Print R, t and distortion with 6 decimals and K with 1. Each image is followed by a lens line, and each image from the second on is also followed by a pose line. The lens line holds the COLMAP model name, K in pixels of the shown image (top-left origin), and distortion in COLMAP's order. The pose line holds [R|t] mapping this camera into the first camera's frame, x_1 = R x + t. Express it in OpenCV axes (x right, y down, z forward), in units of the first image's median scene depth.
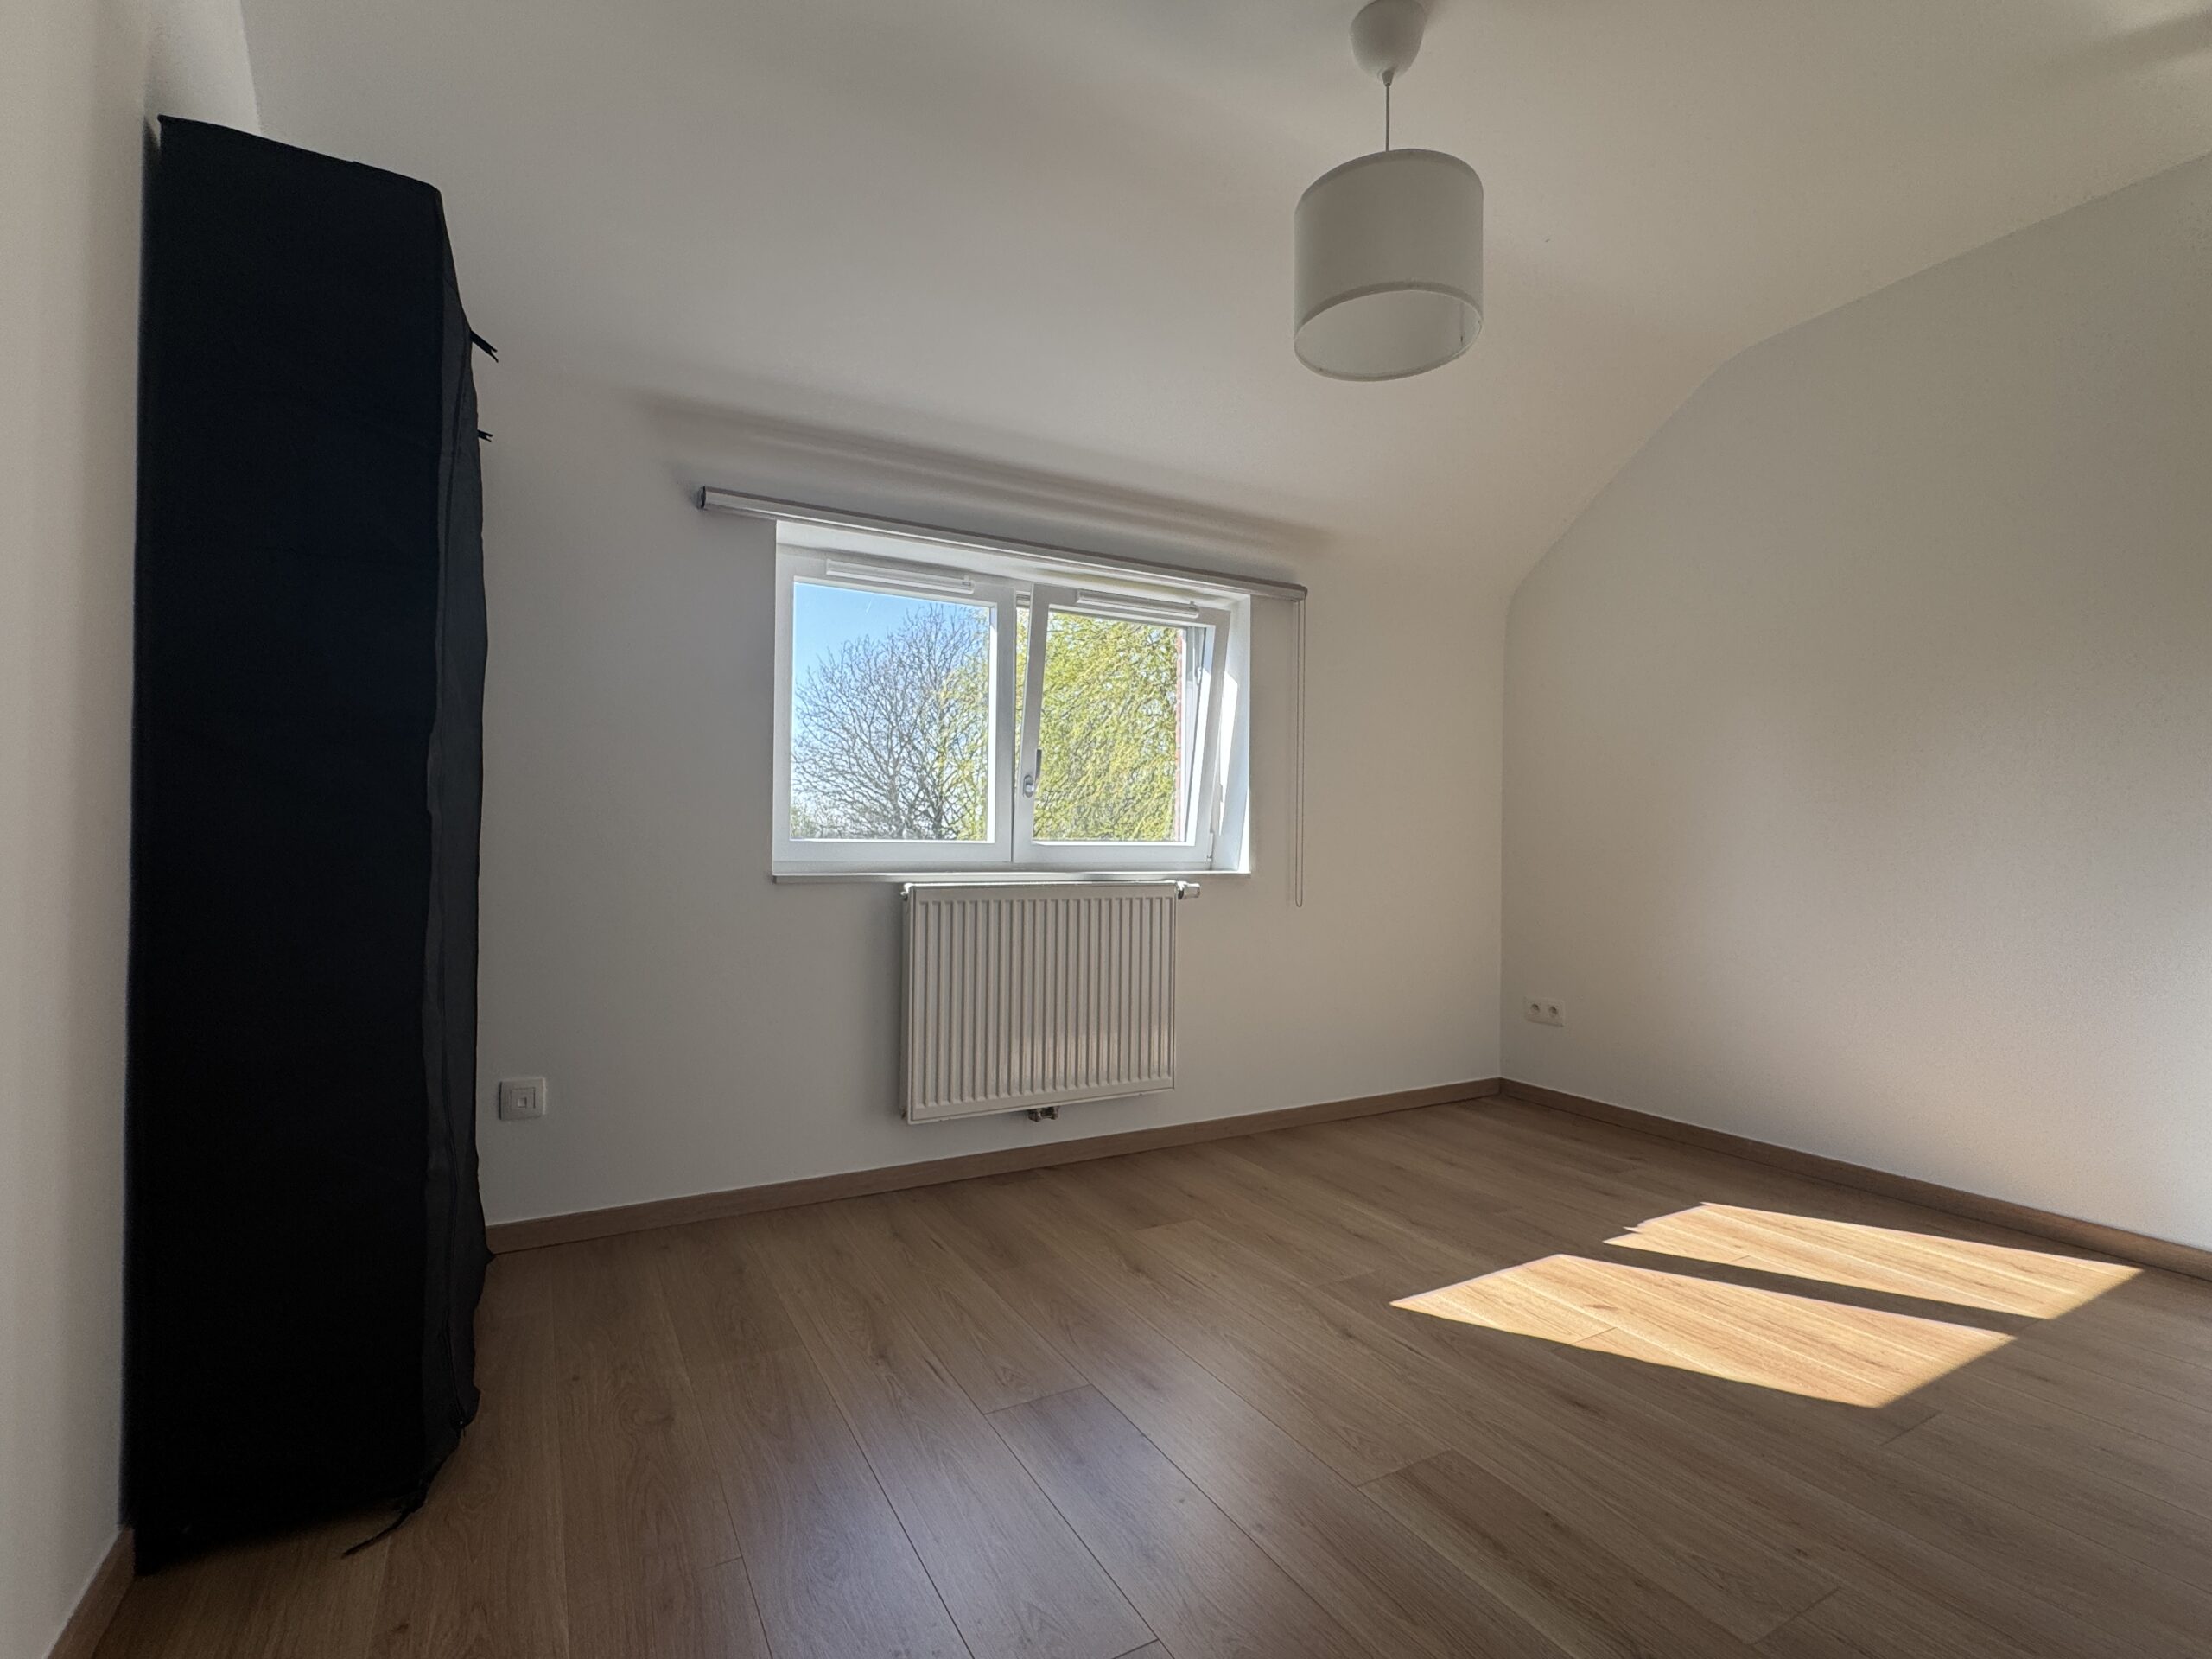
lens RADIAL K [[1038.8, 0, 1106.0], [0, 1038.8, 829.5], [0, 0, 1]] dist [-0.018331, -0.000203]
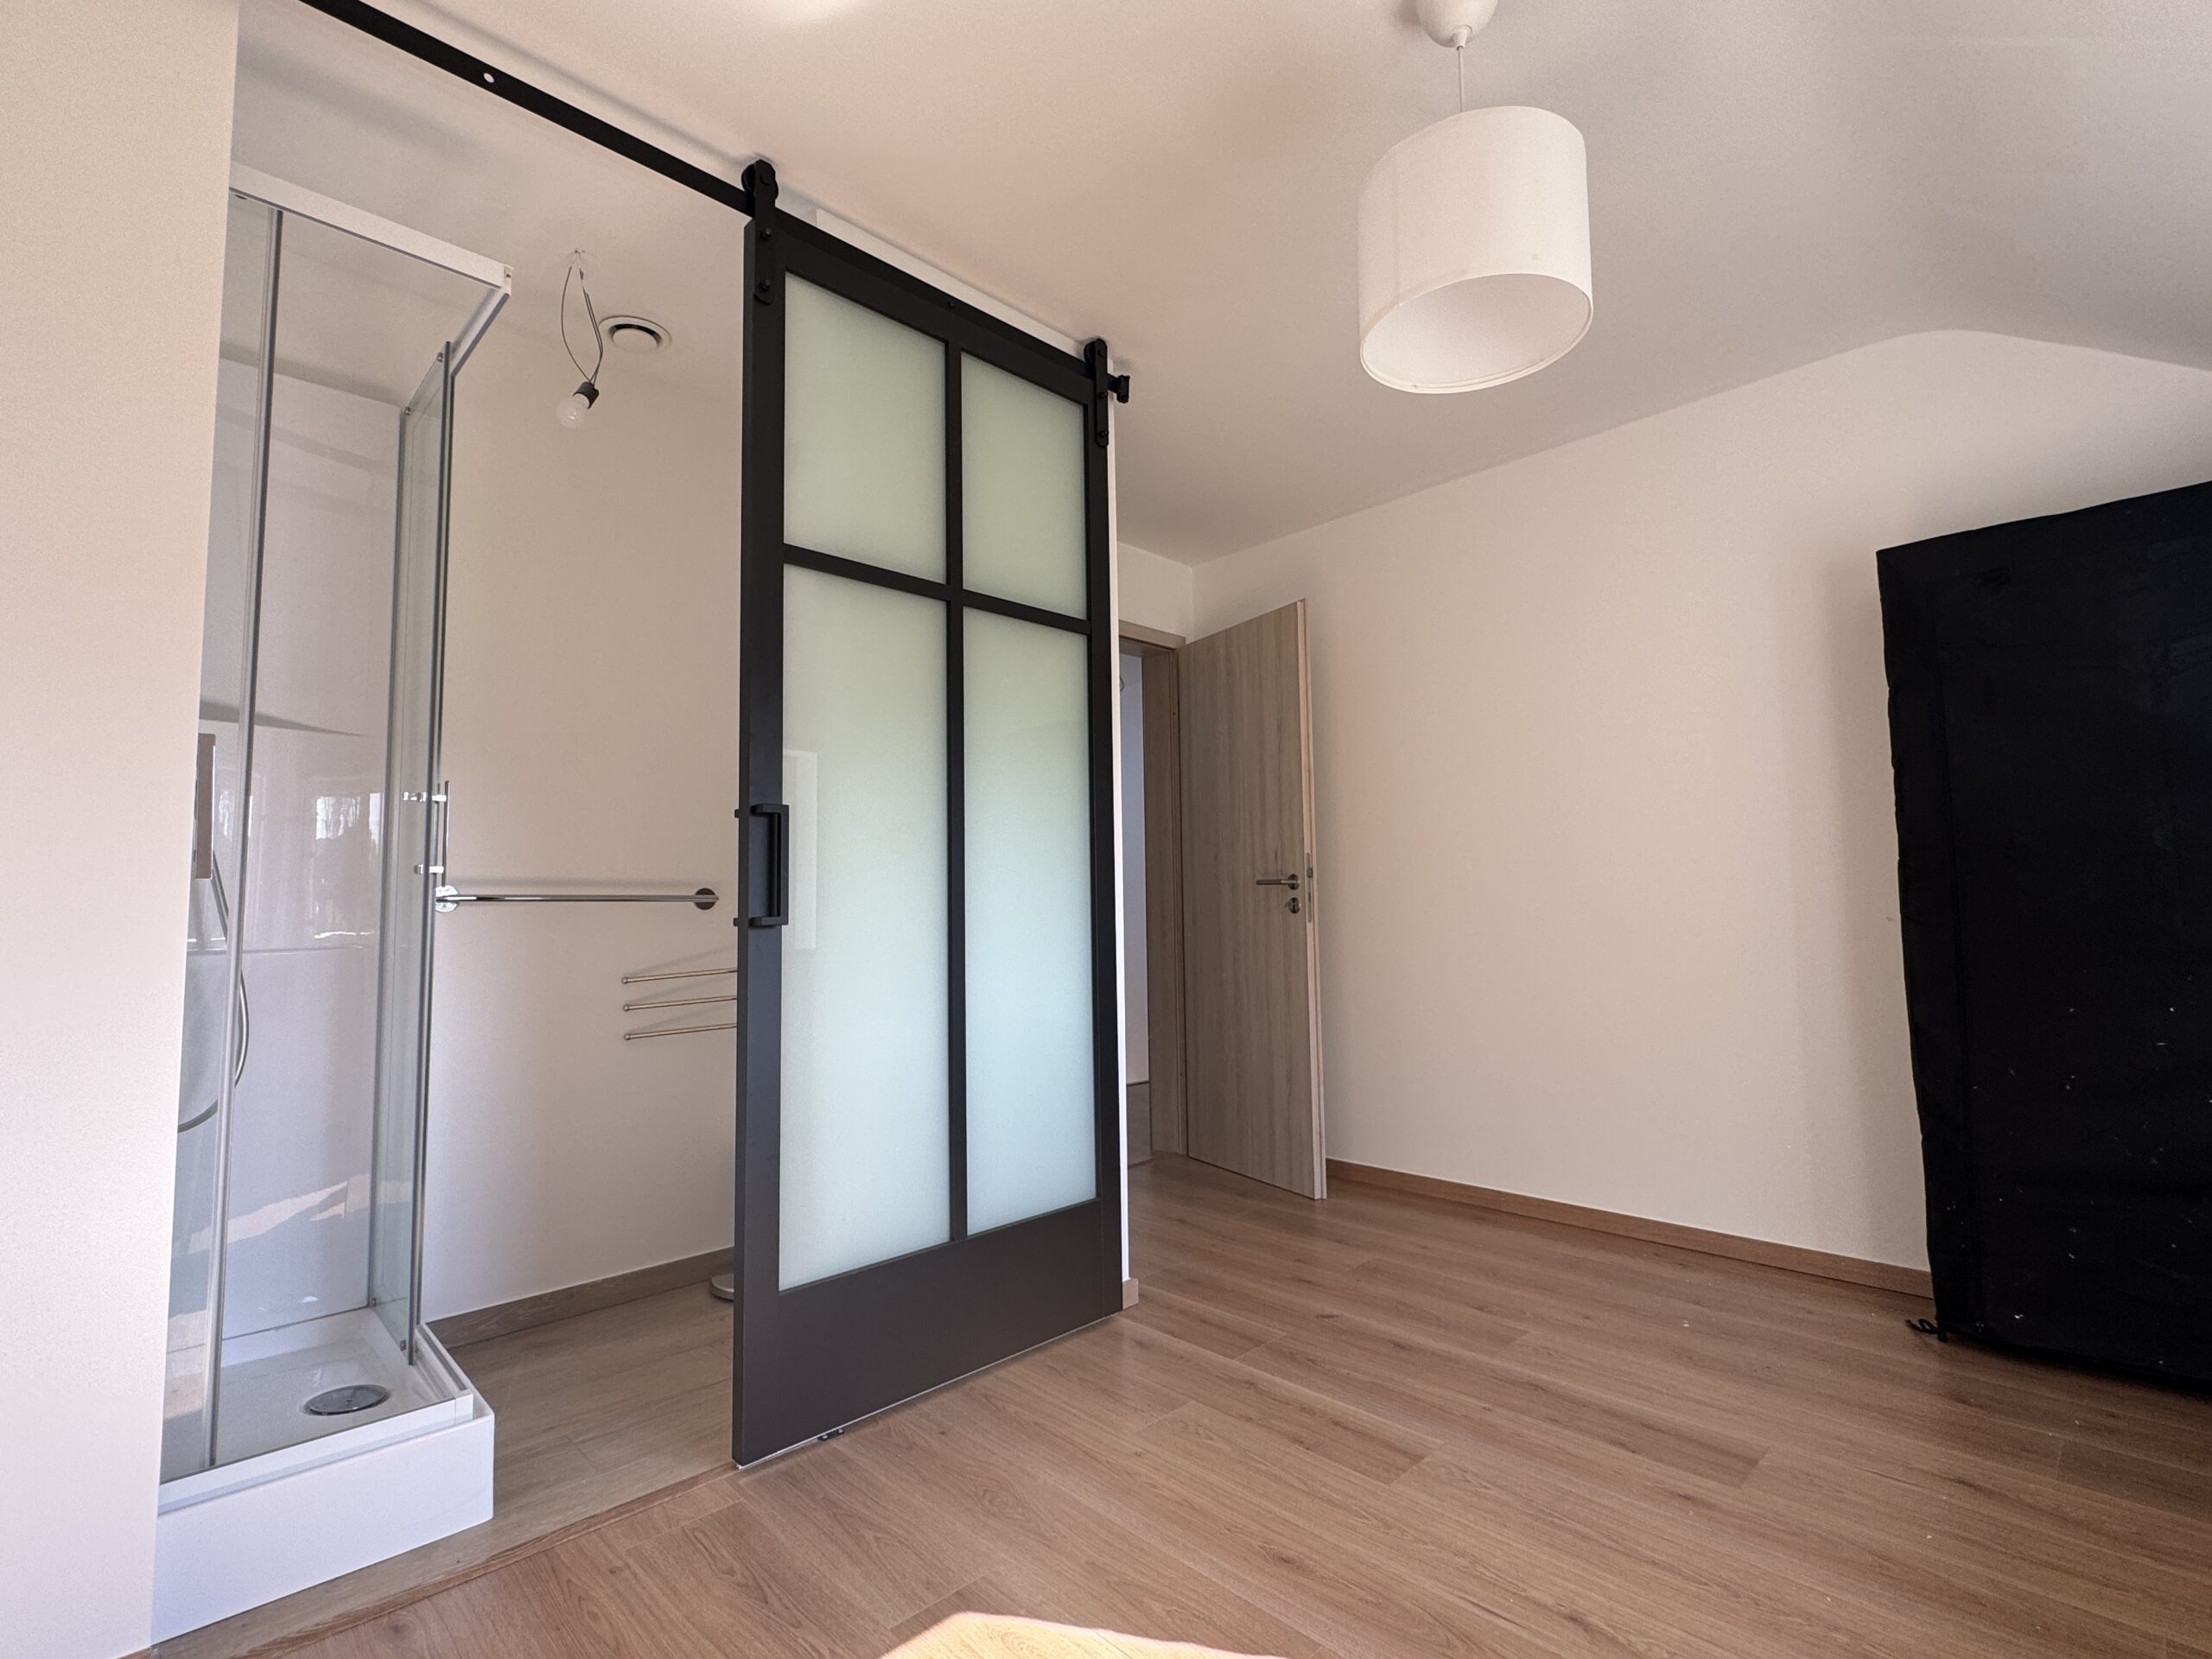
lens RADIAL K [[1038.8, 0, 1106.0], [0, 1038.8, 829.5], [0, 0, 1]] dist [-0.018331, -0.000203]
pose [[-0.967219, -0.011505, -0.253684, 1.037784], [0.014377, 0.994890, -0.099935, -0.003886], [0.253538, -0.100306, -0.962111, 2.315425]]
